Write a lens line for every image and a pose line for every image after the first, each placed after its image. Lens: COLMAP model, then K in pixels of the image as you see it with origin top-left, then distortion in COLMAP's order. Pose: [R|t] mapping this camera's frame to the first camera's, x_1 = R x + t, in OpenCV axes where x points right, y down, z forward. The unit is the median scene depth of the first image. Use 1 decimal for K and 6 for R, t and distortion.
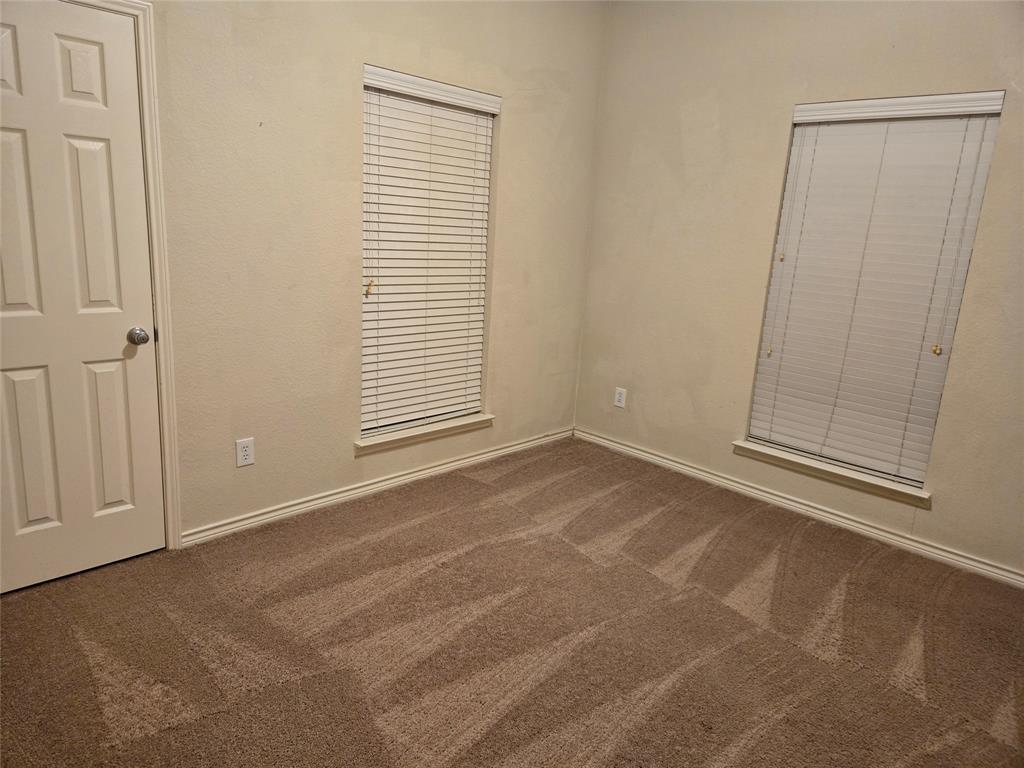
lens RADIAL K [[675.3, 0, 507.2], [0, 675.3, 377.2], [0, 0, 1]] dist [0.069453, -0.057269]
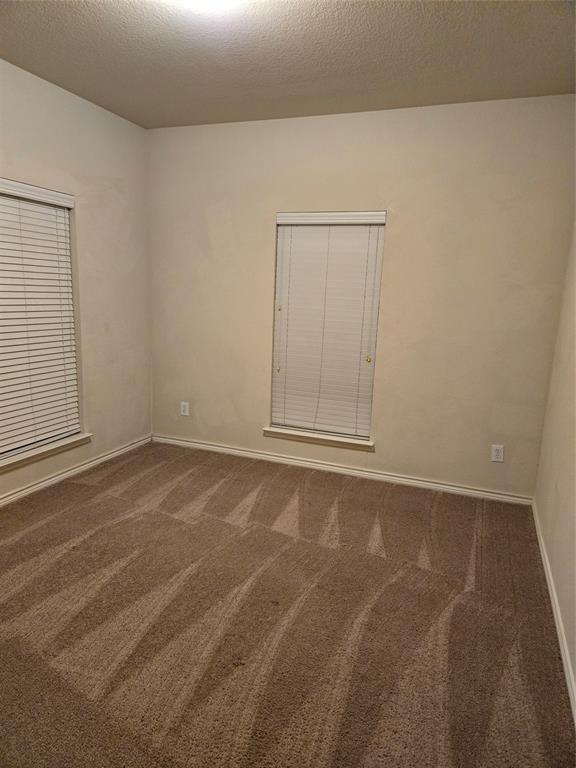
lens RADIAL K [[506.5, 0, 288.0], [0, 506.5, 384.0], [0, 0, 1]] dist [0.069453, -0.057269]
pose [[0.913077, -0.096995, 0.396084, -0.065694], [0.105478, 0.994422, 0.000365, 0.000781], [-0.393910, 0.041445, 0.918214, -0.082977]]
